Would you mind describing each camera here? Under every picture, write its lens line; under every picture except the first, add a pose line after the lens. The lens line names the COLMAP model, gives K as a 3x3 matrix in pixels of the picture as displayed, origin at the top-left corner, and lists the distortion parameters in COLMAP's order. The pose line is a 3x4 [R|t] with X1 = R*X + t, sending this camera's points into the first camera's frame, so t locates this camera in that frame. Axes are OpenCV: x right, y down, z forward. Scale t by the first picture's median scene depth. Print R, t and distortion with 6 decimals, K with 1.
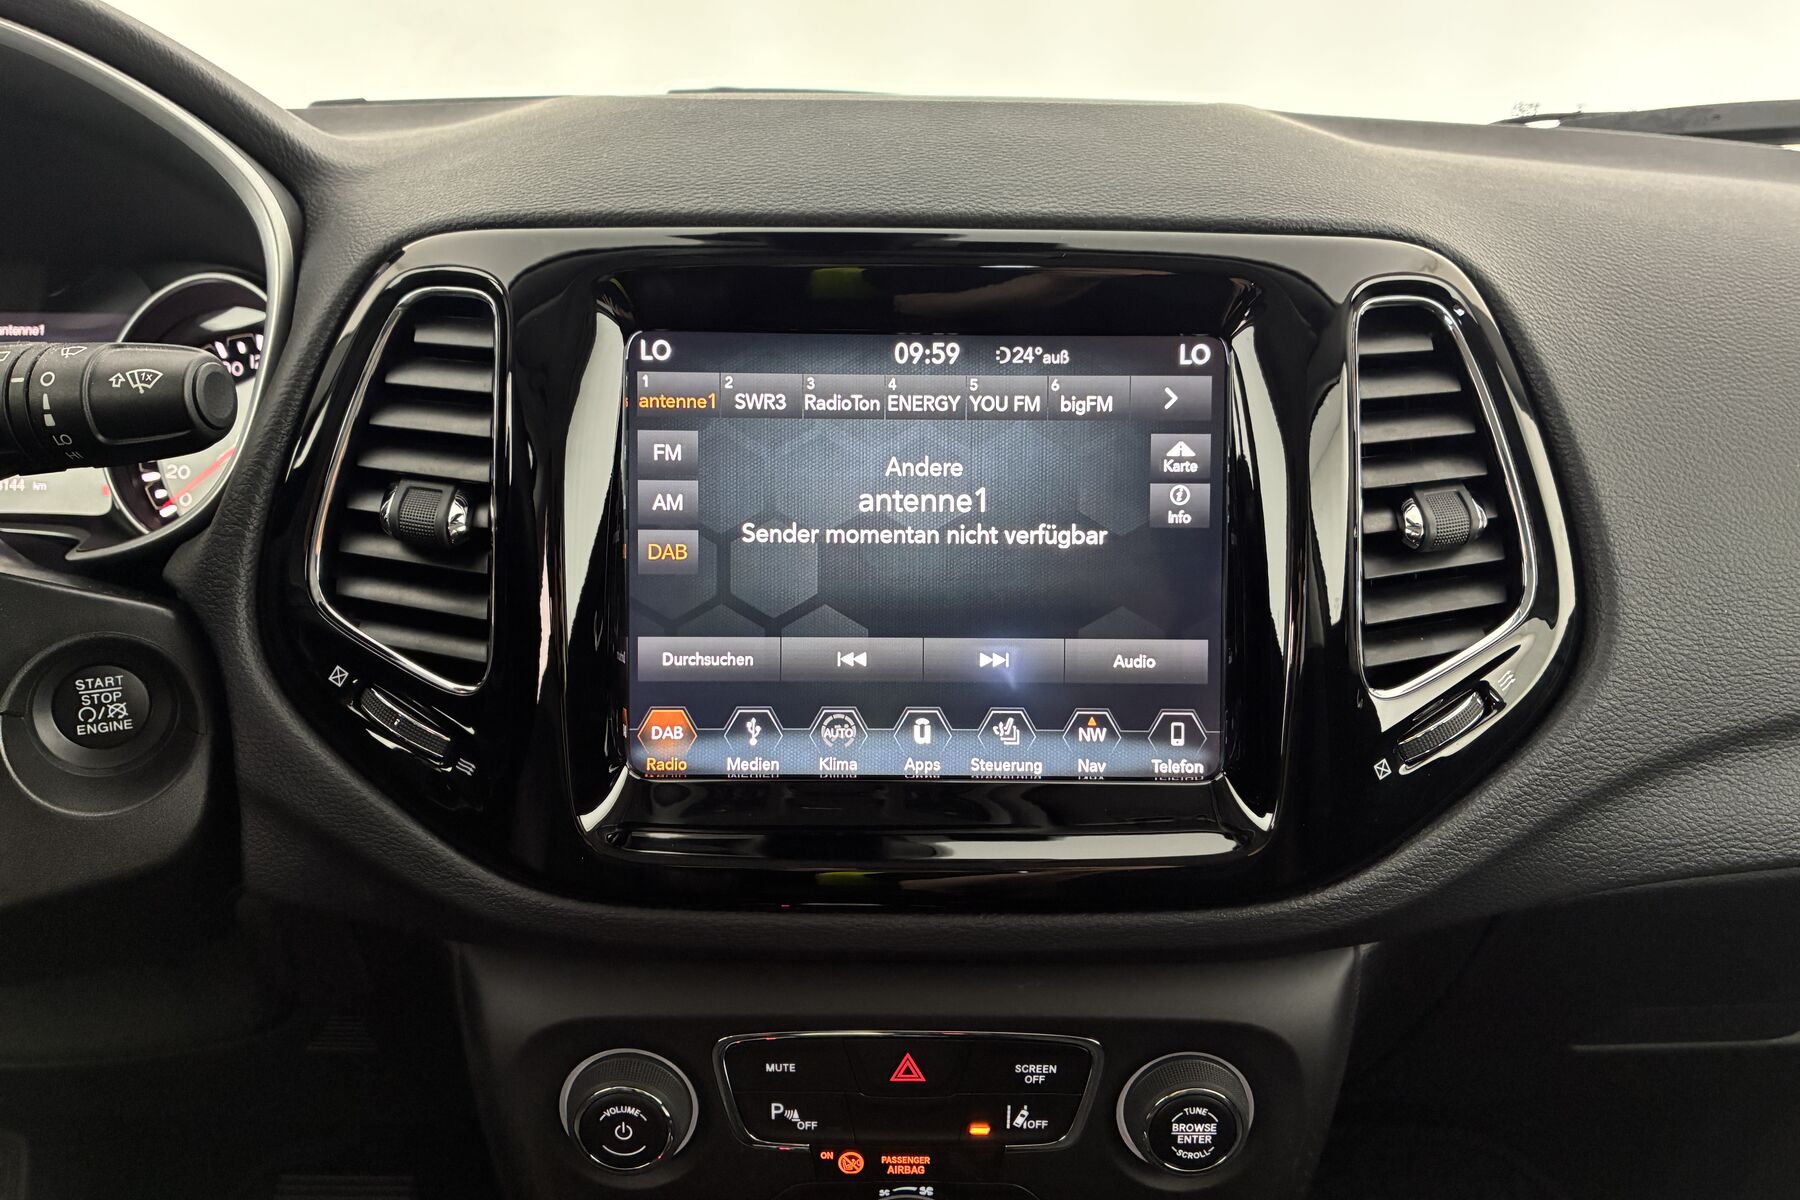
lens RADIAL K [[1388.9, 0, 894.8], [0, 1388.9, 579.6], [0, 0, 1]] dist [0.040278, -0.050760]
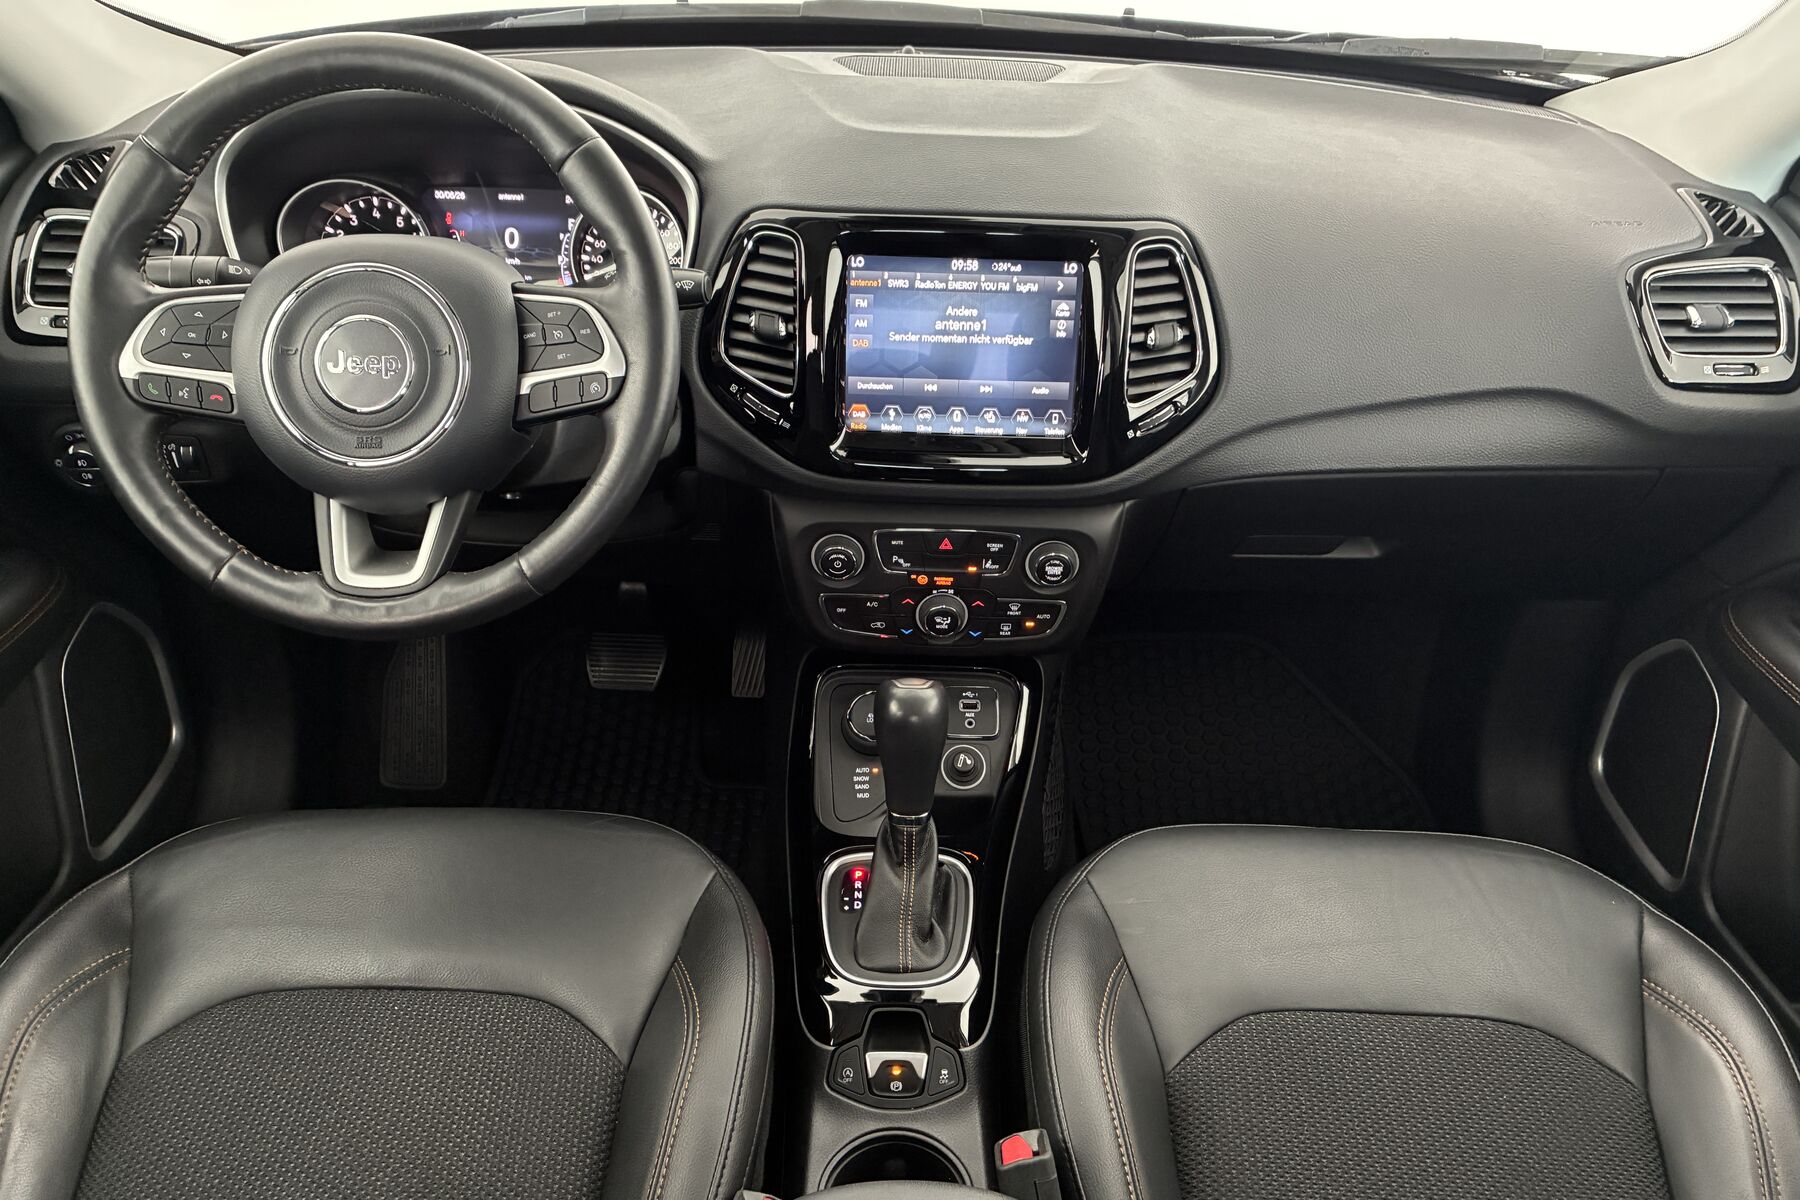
lens RADIAL K [[1376.1, 0, 890.5], [0, 1376.1, 613.6], [0, 0, 1]] dist [0.060907, -0.071709]
pose [[0.999680, 0.025304, 0.000012, -0.094876], [-0.024322, 0.960742, 0.276376, -0.243271], [0.006981, -0.276288, 0.961050, -1.573240]]
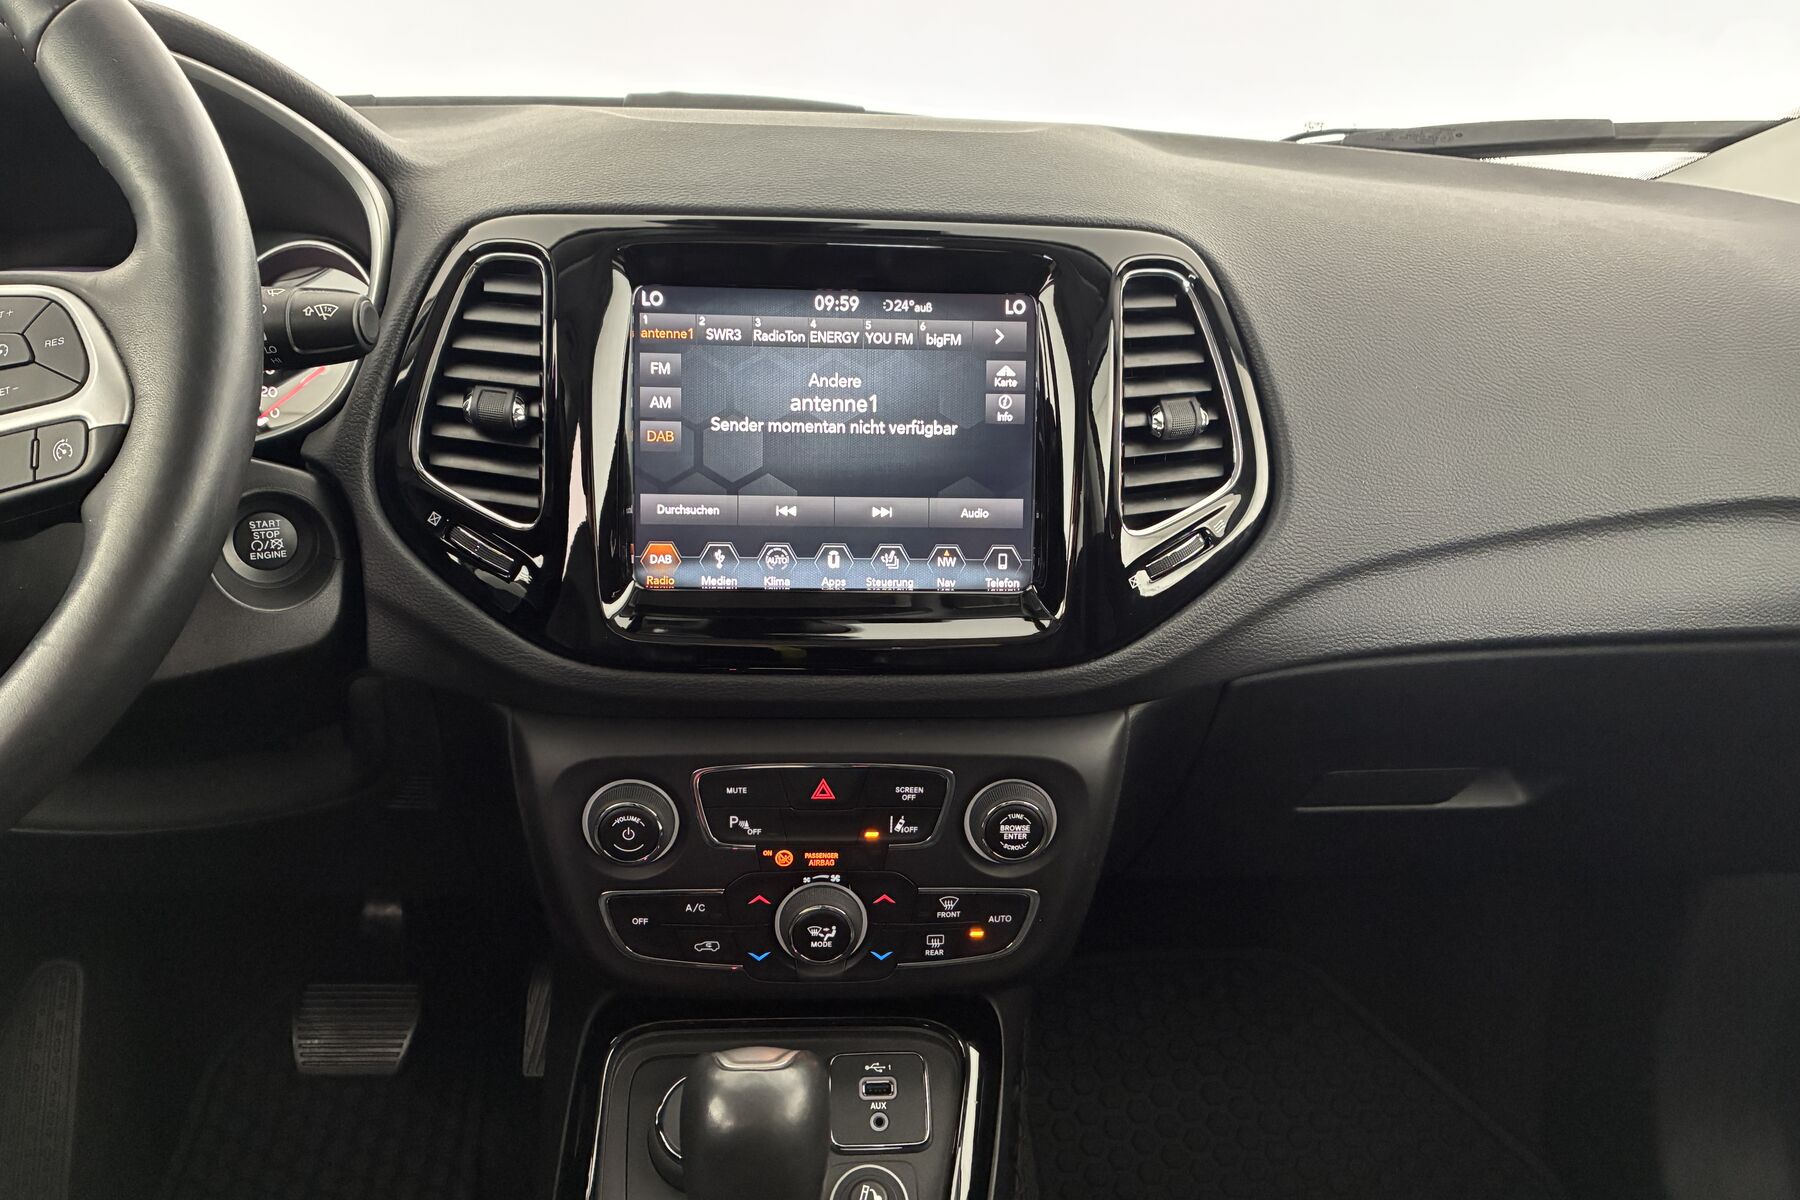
lens RADIAL K [[1388.9, 0, 894.2], [0, 1388.9, 583.1], [0, 0, 1]] dist [0.040278, -0.050760]
pose [[0.998393, 0.002010, 0.056628, 0.000945], [-0.003164, 0.999789, 0.020302, 0.104288], [-0.056576, -0.020448, 0.998189, -0.487768]]
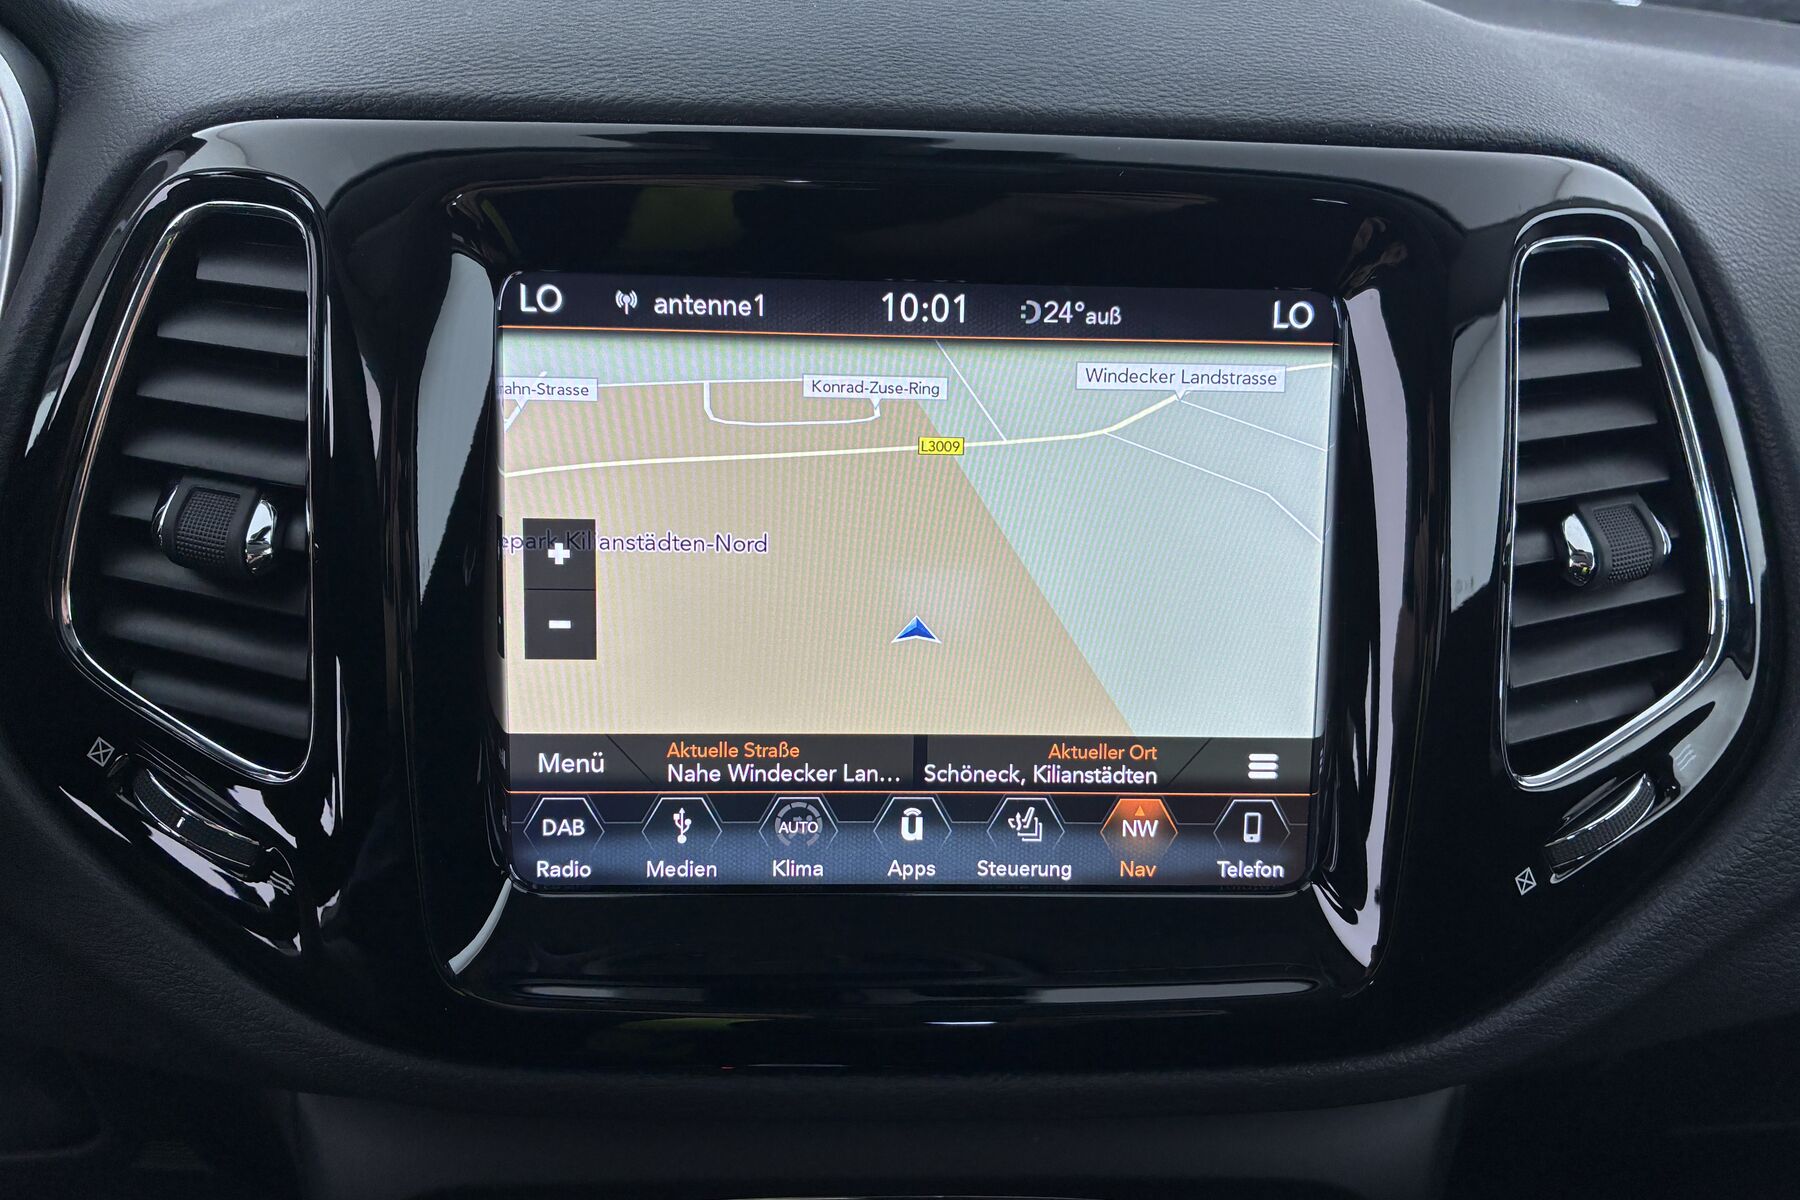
lens RADIAL K [[1388.9, 0, 899.9], [0, 1388.9, 582.1], [0, 0, 1]] dist [0.040278, -0.050760]
pose [[0.999177, 0.006738, 0.039994, -0.017079], [-0.010162, 0.996238, 0.086058, -0.083372], [-0.039263, -0.086394, 0.995487, 0.273061]]
